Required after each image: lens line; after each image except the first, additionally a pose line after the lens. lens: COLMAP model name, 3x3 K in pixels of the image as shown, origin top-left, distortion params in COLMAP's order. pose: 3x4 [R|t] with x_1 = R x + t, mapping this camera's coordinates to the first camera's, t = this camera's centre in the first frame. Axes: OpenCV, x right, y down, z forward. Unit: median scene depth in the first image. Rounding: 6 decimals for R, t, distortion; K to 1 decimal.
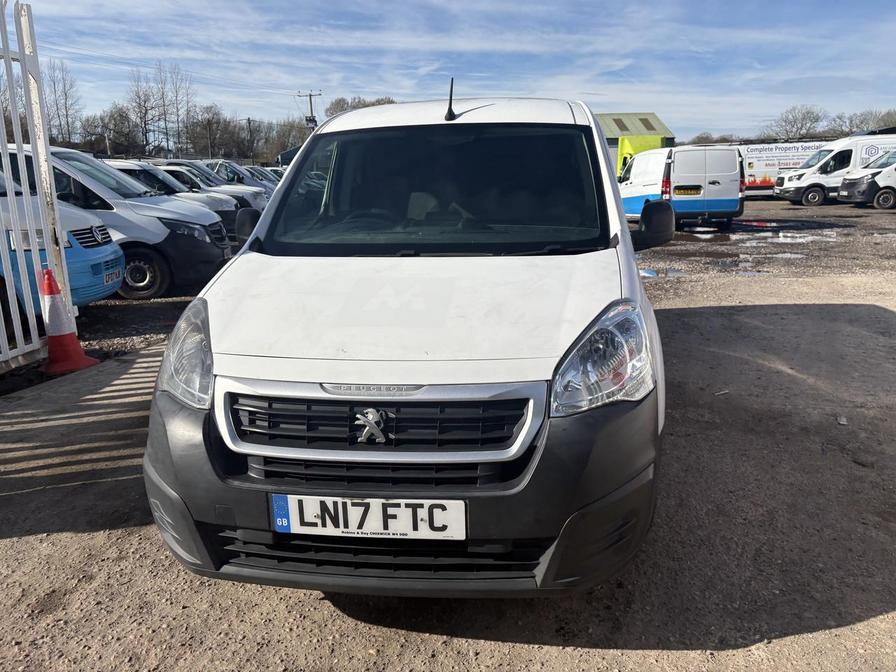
lens RADIAL K [[678.8, 0, 452.2], [0, 678.8, 336.7], [0, 0, 1]] dist [0.048978, -0.044225]
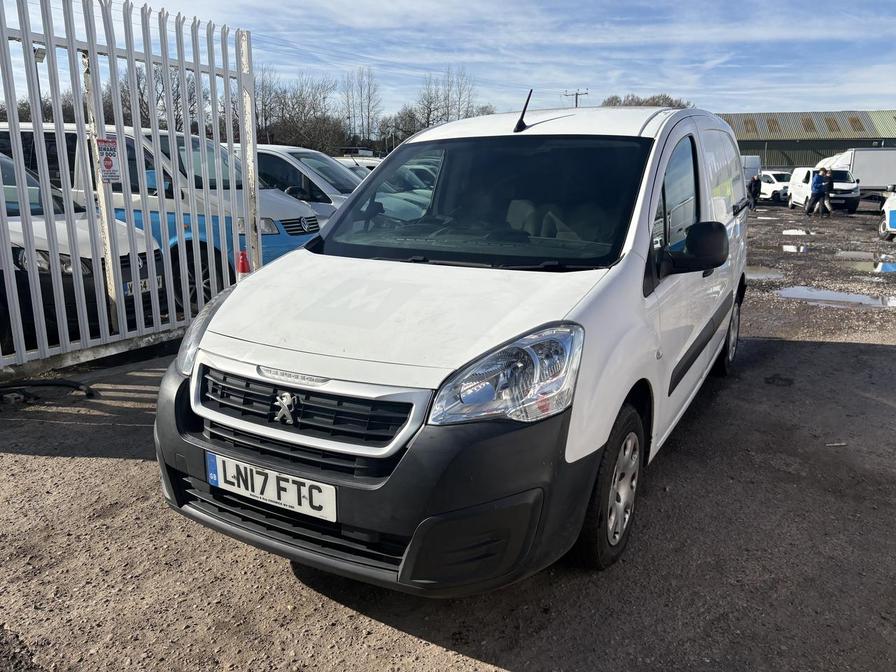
lens RADIAL K [[678.8, 0, 446.5], [0, 678.8, 335.3], [0, 0, 1]] dist [0.048978, -0.044225]
pose [[0.927577, 0.109794, -0.357136, 0.495626], [-0.109662, 0.993754, 0.020686, -0.040680], [0.357177, 0.019976, 0.933823, 0.026725]]
